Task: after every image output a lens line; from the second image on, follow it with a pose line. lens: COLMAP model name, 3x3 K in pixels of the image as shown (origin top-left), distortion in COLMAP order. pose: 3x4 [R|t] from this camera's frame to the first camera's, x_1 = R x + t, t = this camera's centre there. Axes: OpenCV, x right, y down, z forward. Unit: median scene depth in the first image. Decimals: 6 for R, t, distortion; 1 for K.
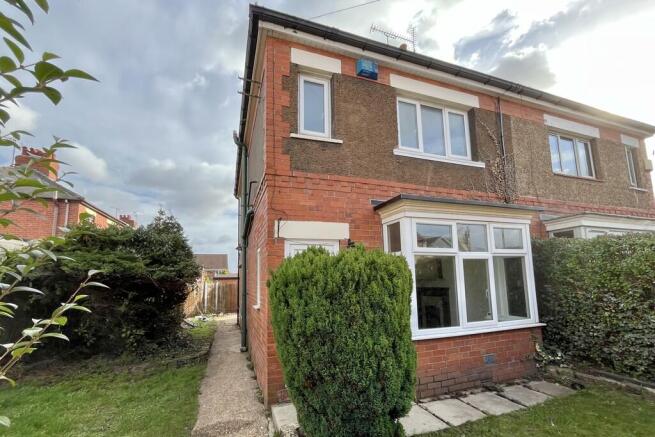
lens RADIAL K [[262.3, 0, 325.8], [0, 262.3, 252.0], [0, 0, 1]] dist [0.001977, 0.000072]
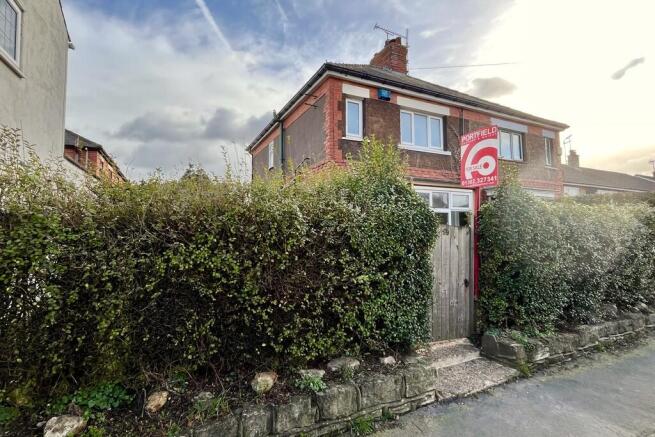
lens RADIAL K [[267.2, 0, 327.5], [0, 267.2, 218.5], [0, 0, 1]] dist [-0.000745, -0.000099]
pose [[0.995066, 0.022135, 0.096713, -0.309320], [-0.028246, 0.997659, 0.062286, -0.021309], [-0.095108, -0.064711, 0.993362, -0.607572]]
